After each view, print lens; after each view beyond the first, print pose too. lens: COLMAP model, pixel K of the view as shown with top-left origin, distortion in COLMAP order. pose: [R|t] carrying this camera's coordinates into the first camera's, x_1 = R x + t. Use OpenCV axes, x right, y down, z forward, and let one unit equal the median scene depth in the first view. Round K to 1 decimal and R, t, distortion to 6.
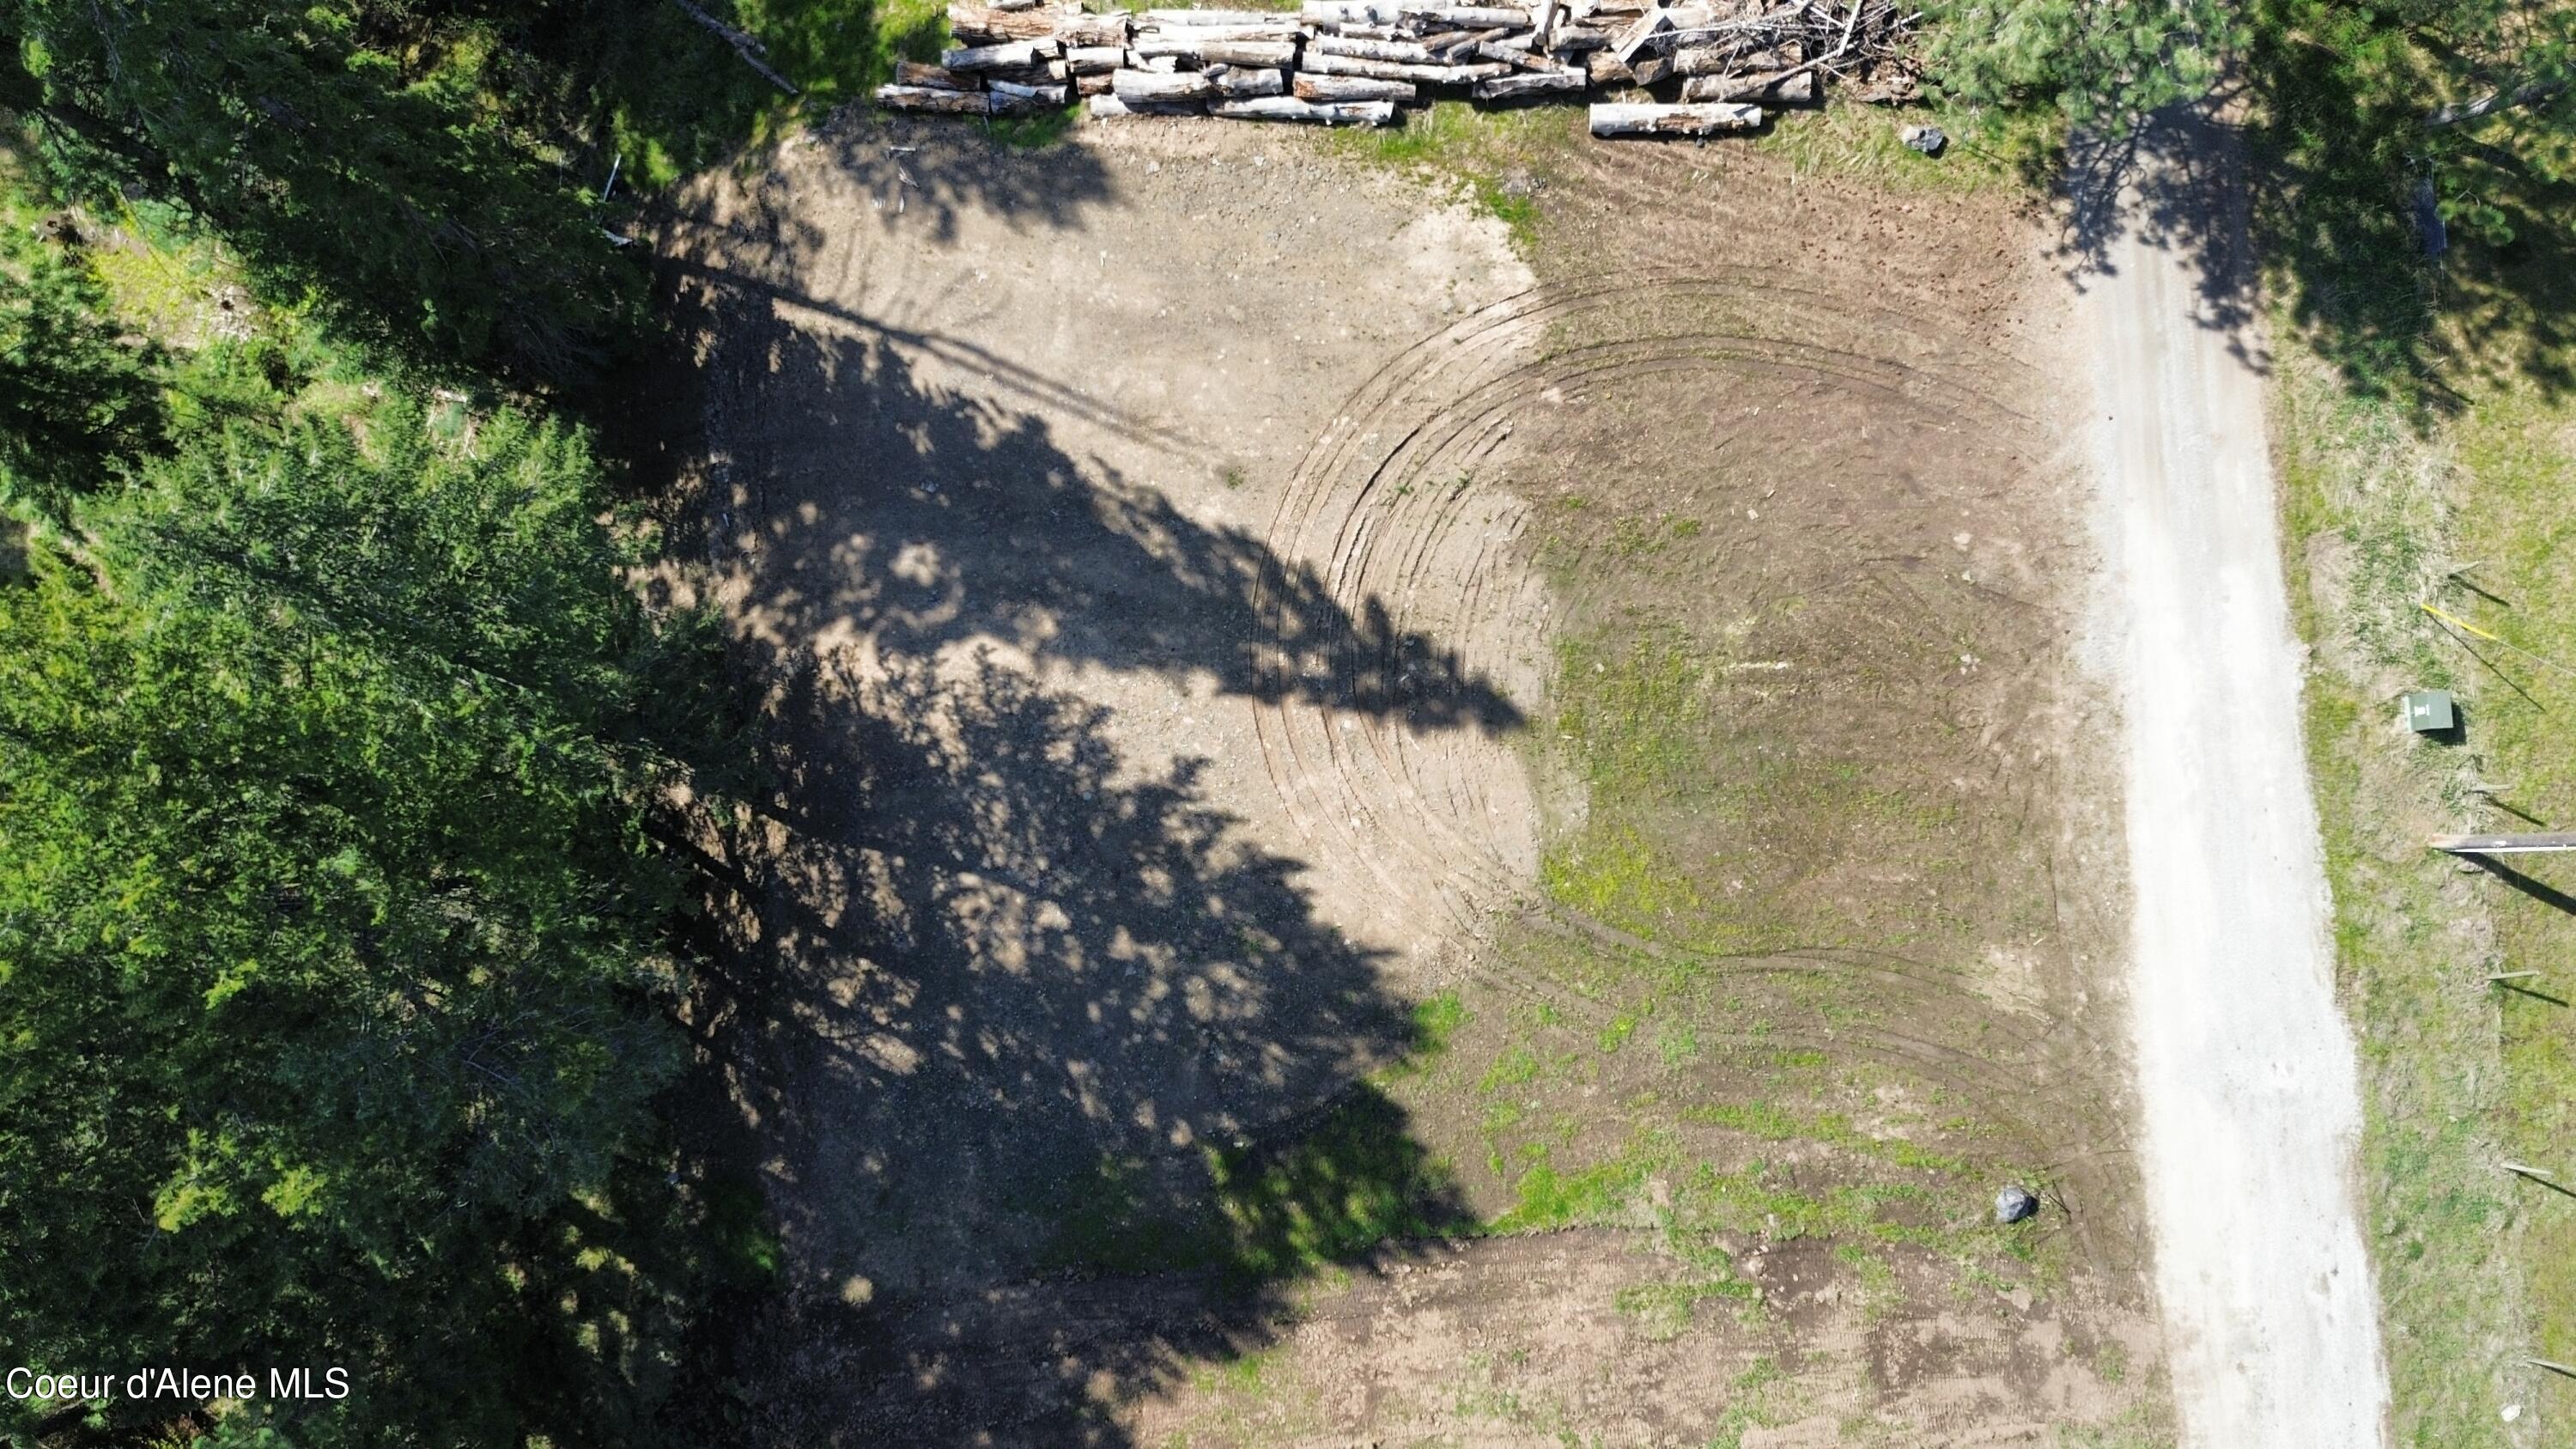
lens RADIAL K [[1812.5, 0, 1285.9], [0, 1812.5, 744.4], [0, 0, 1]] dist [0.075403, -0.070564]
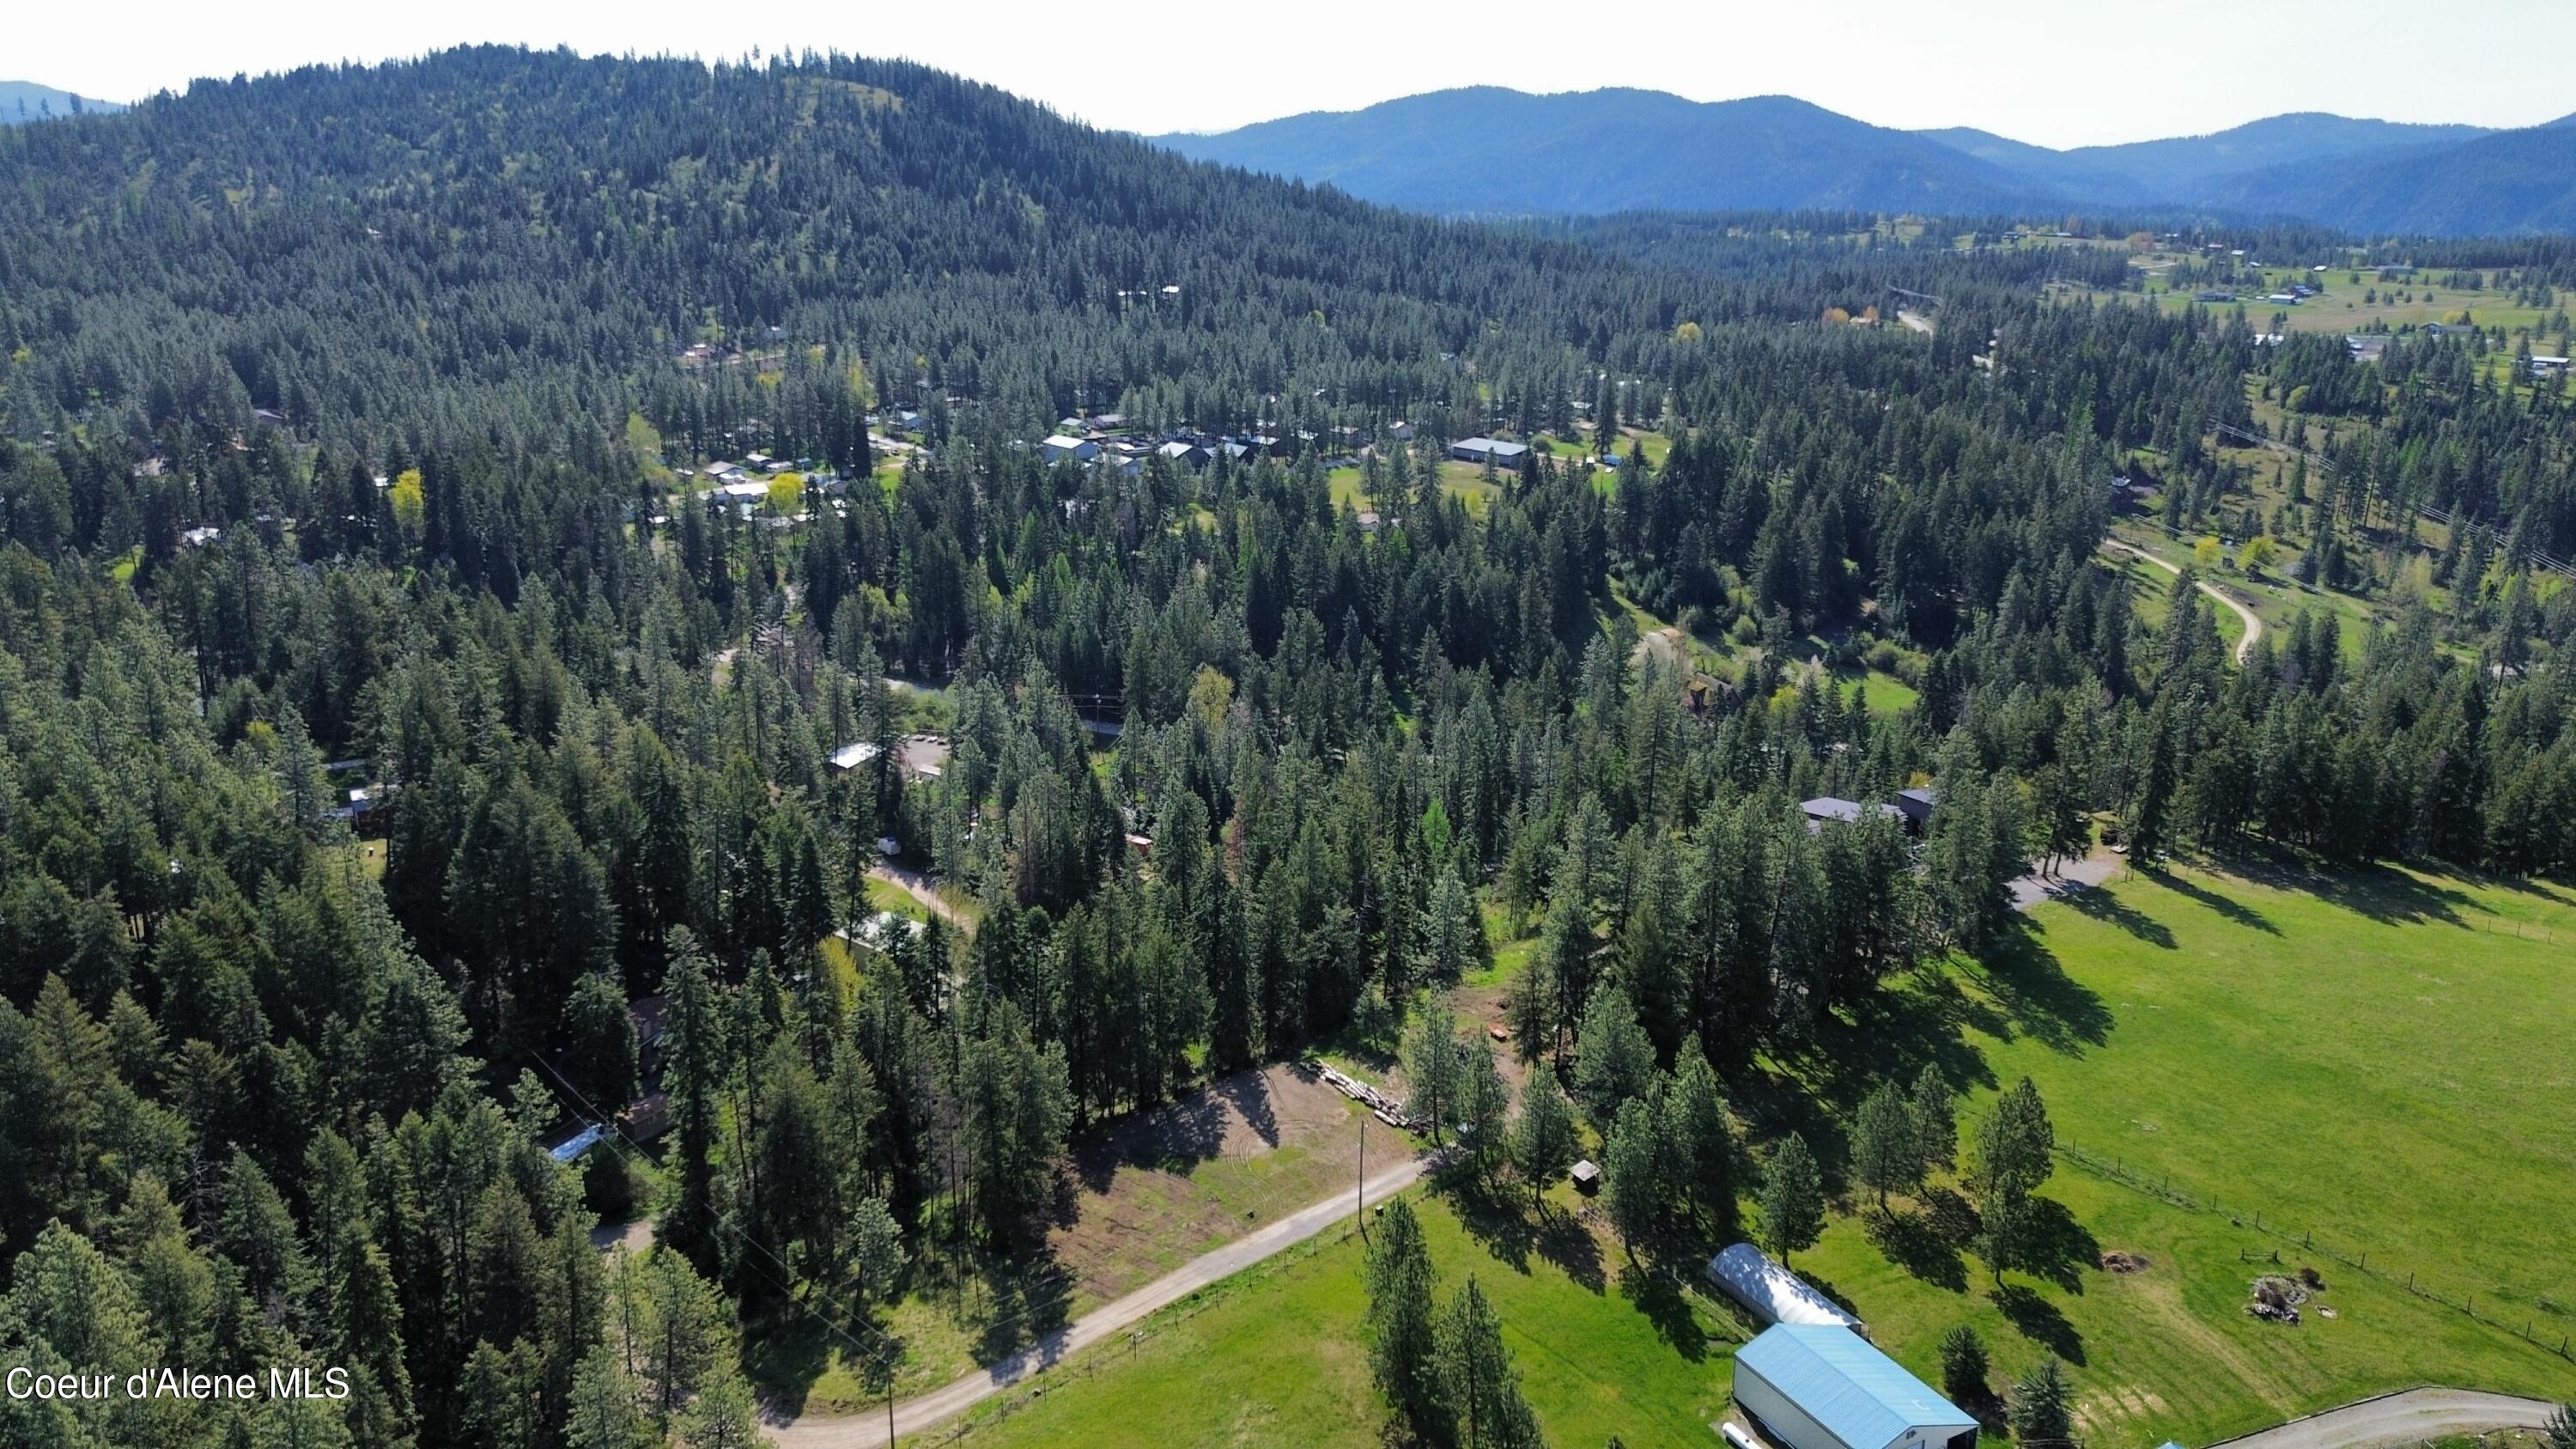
lens RADIAL K [[1812.5, 0, 1276.3], [0, 1812.5, 683.6], [0, 0, 1]] dist [0.075403, -0.070564]
pose [[0.584732, 0.229831, -0.777989, 3.804541], [-0.808384, 0.245297, -0.535112, 2.394344], [0.067853, 0.941811, 0.329224, -1.901025]]
